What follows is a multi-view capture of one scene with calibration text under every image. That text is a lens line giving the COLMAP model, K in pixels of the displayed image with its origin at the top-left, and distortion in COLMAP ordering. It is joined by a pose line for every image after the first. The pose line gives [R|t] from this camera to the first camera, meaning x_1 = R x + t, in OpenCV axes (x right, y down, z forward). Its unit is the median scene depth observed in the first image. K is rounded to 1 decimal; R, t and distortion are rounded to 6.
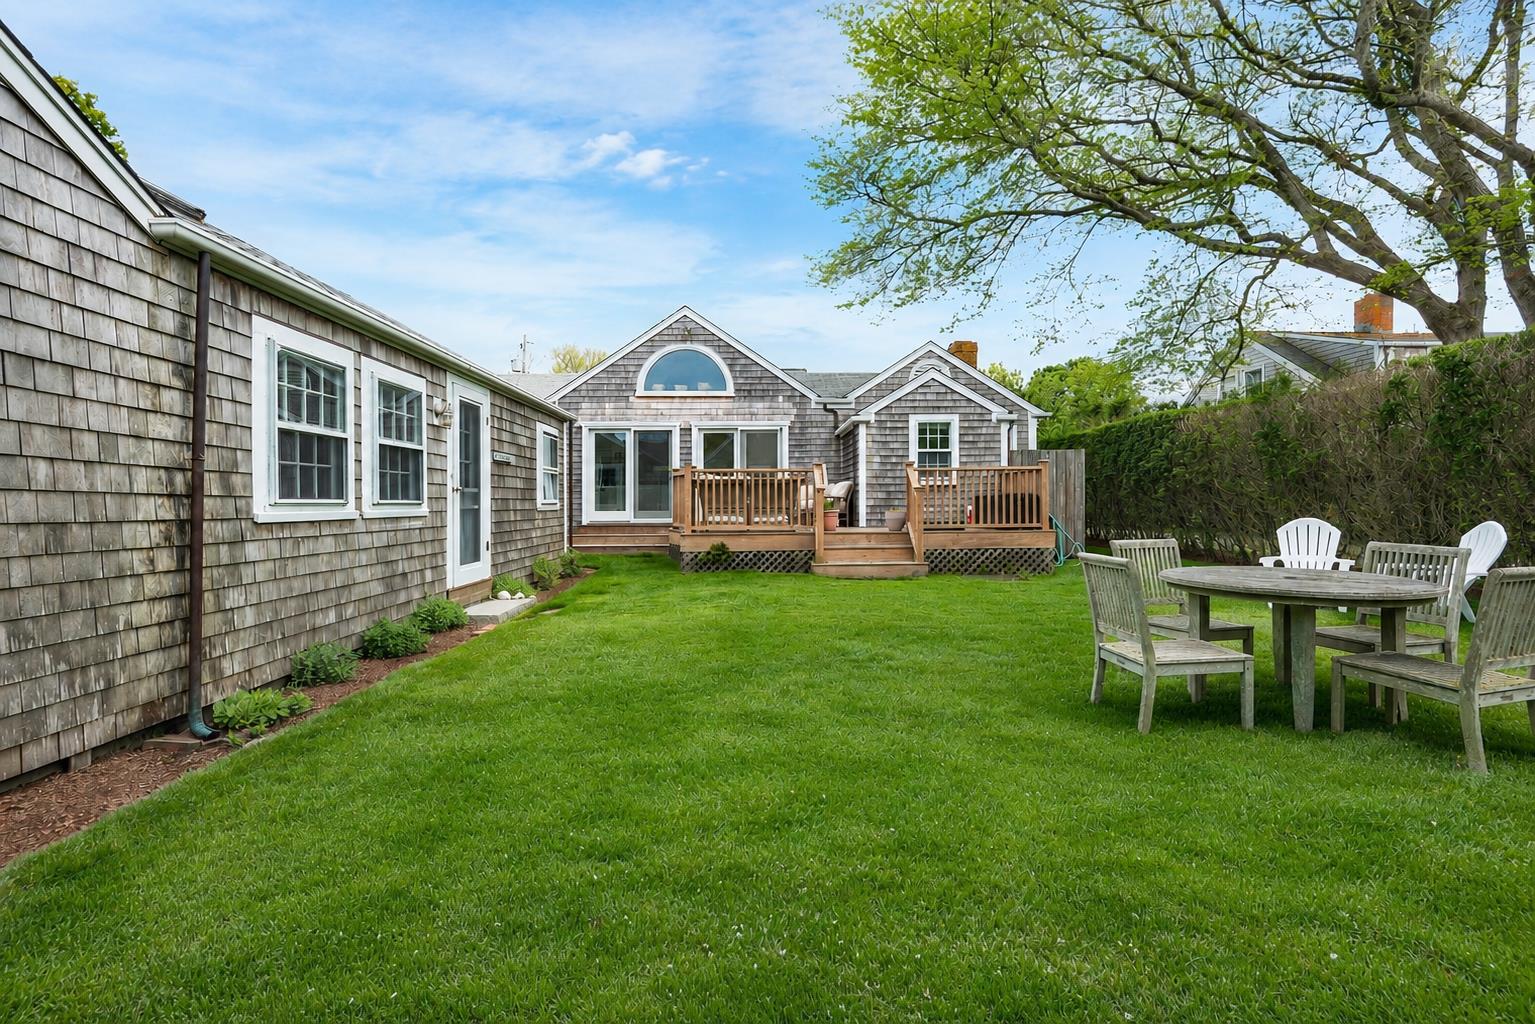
lens RADIAL K [[696.8, 0, 777.5], [0, 696.8, 500.3], [0, 0, 1]] dist [-0.001601, -0.000987]
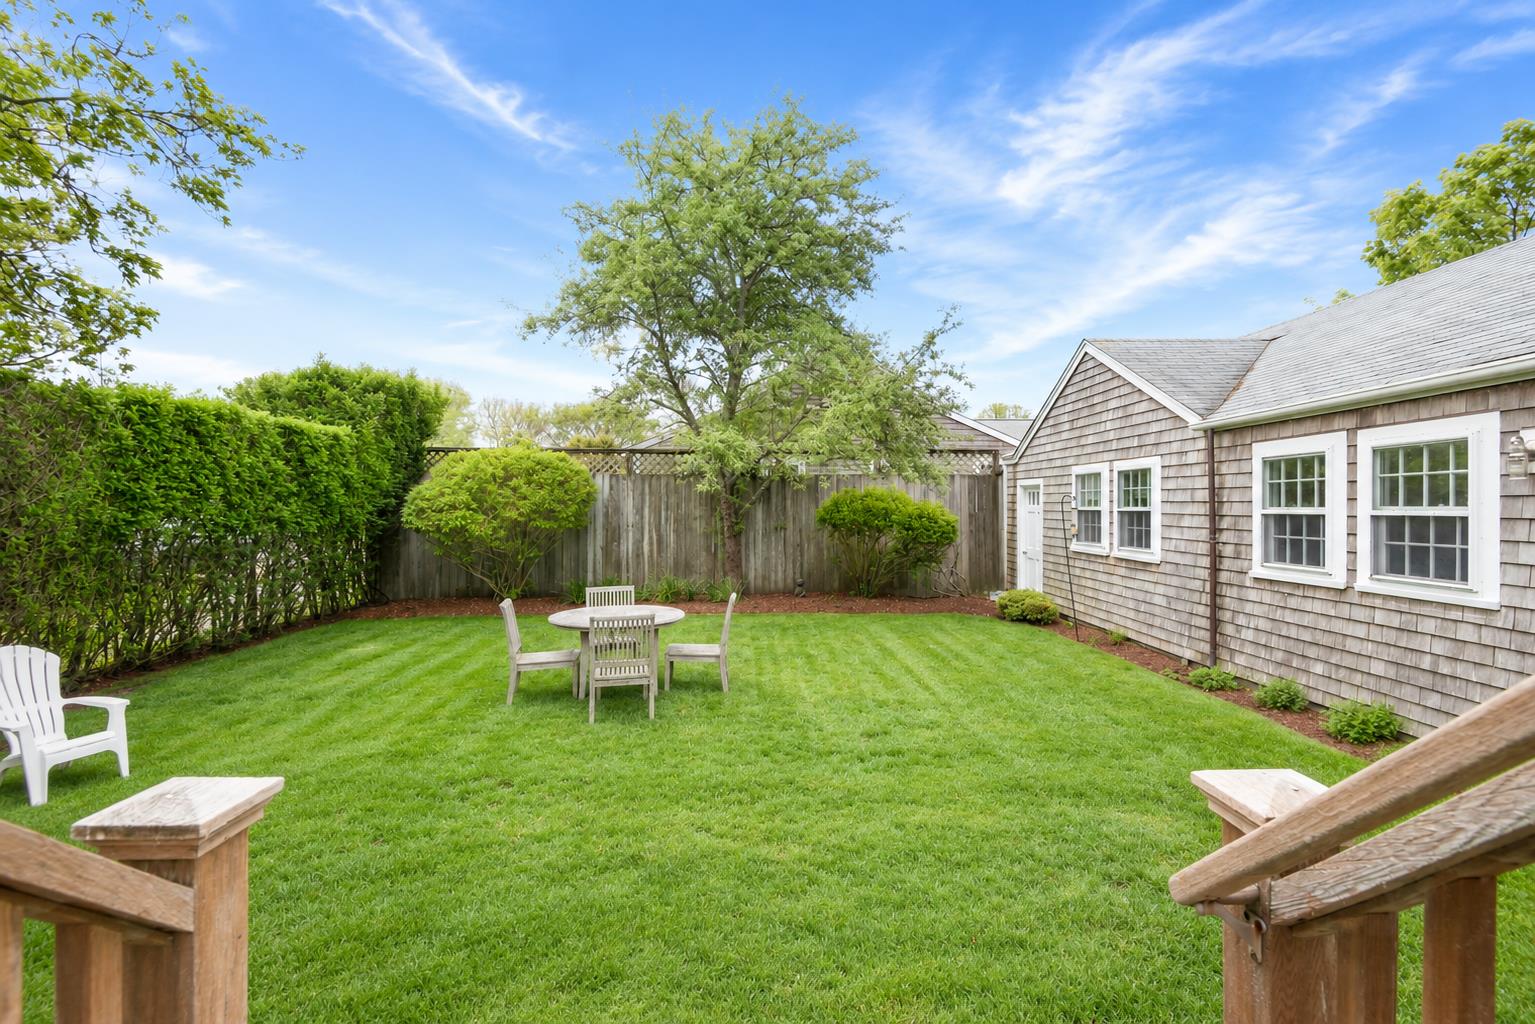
lens RADIAL K [[696.8, 0, 777.5], [0, 696.8, 500.3], [0, 0, 1]] dist [-0.001601, -0.000987]
pose [[-0.999950, 0.007928, -0.006158, 0.269487], [0.008024, 0.999844, -0.015753, -0.102336], [0.006032, -0.015802, -0.999857, 2.122445]]
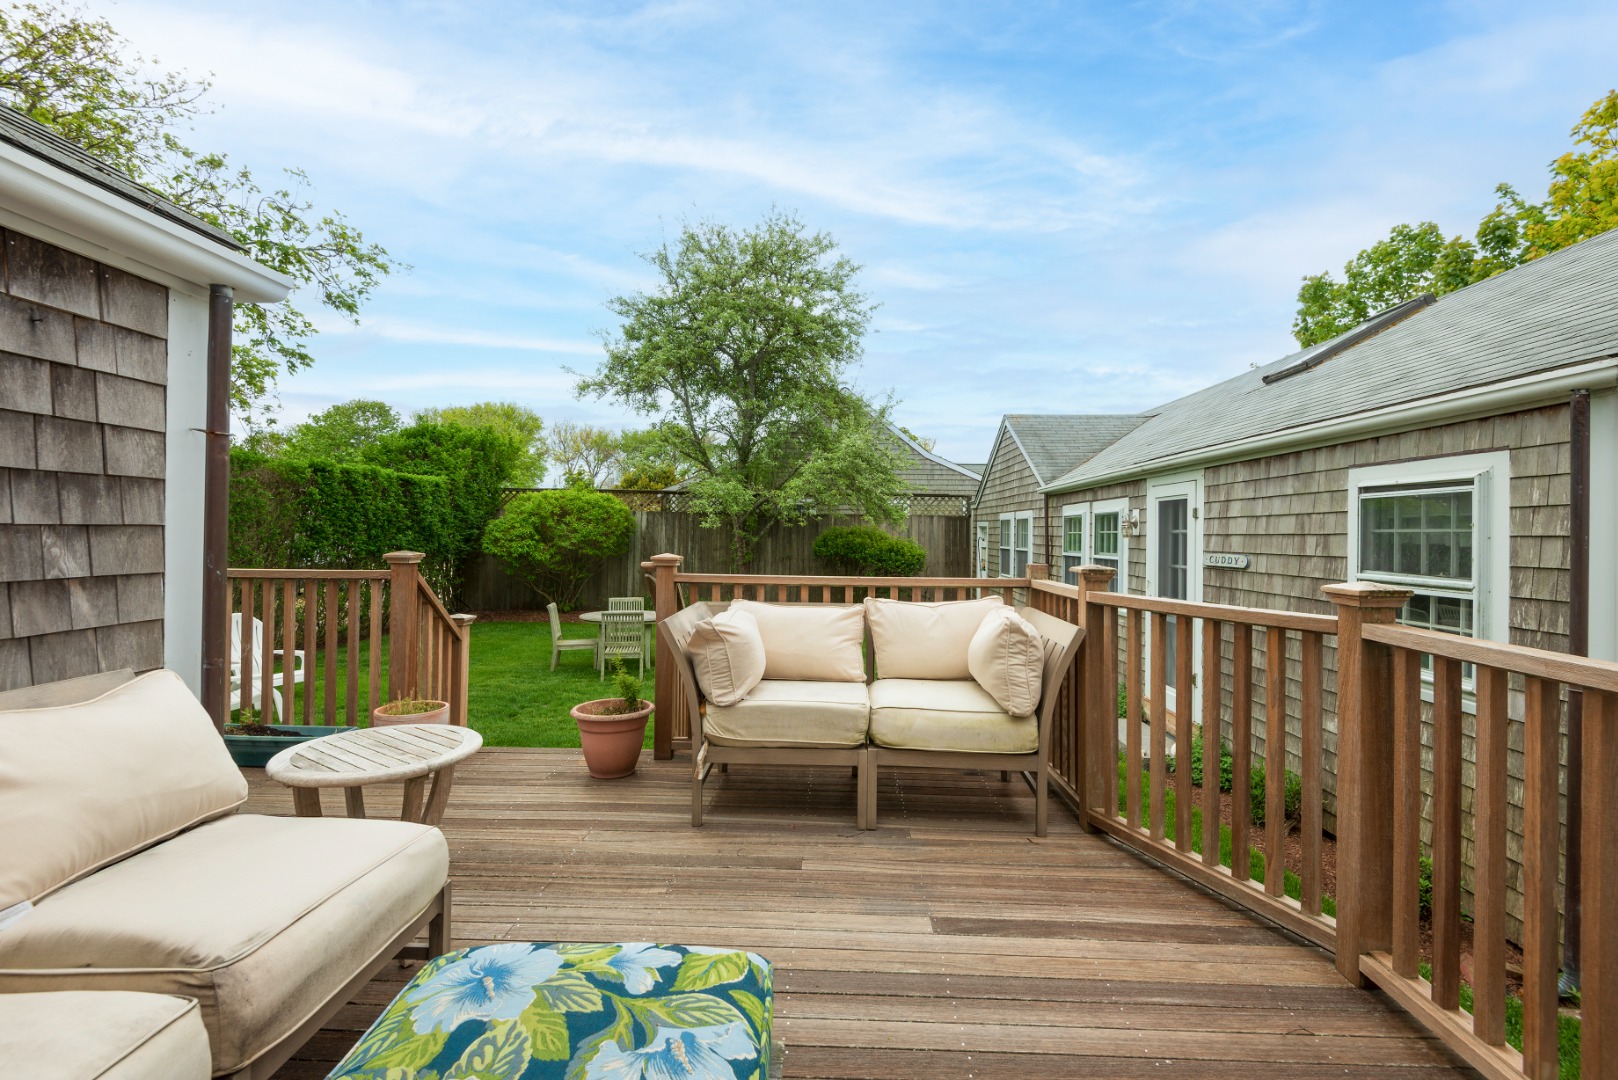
lens RADIAL K [[746.9, 0, 808.9], [0, 746.9, 532.3], [0, 0, 1]] dist [0.027917, -0.011378]
pose [[-0.997626, -0.008108, 0.068389, -0.082396], [-0.008596, 0.999940, -0.006843, -0.131733], [-0.068330, -0.007414, -0.997635, 2.853608]]
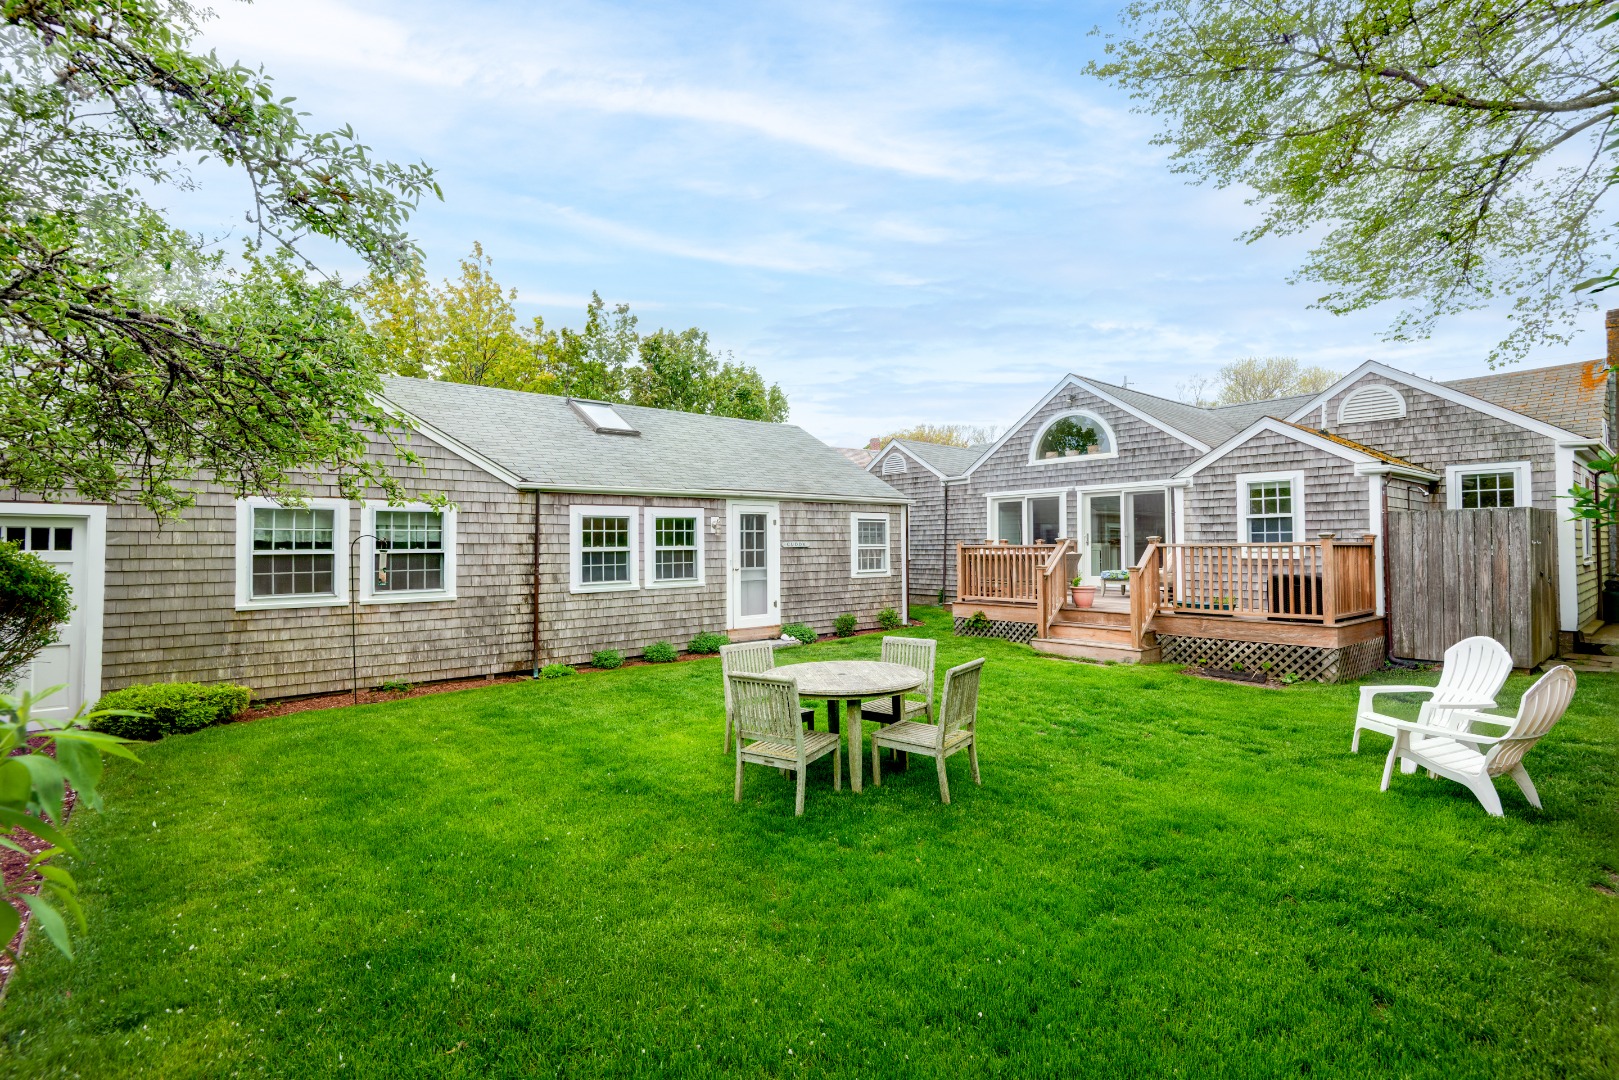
lens RADIAL K [[747.3, 0, 809.4], [0, 747.3, 532.3], [0, 0, 1]] dist [0.027917, -0.011378]
pose [[0.624544, -0.010701, -0.780917, 1.428597], [0.008971, 0.999938, -0.006528, -0.125575], [0.780938, -0.002929, 0.624601, 0.042234]]
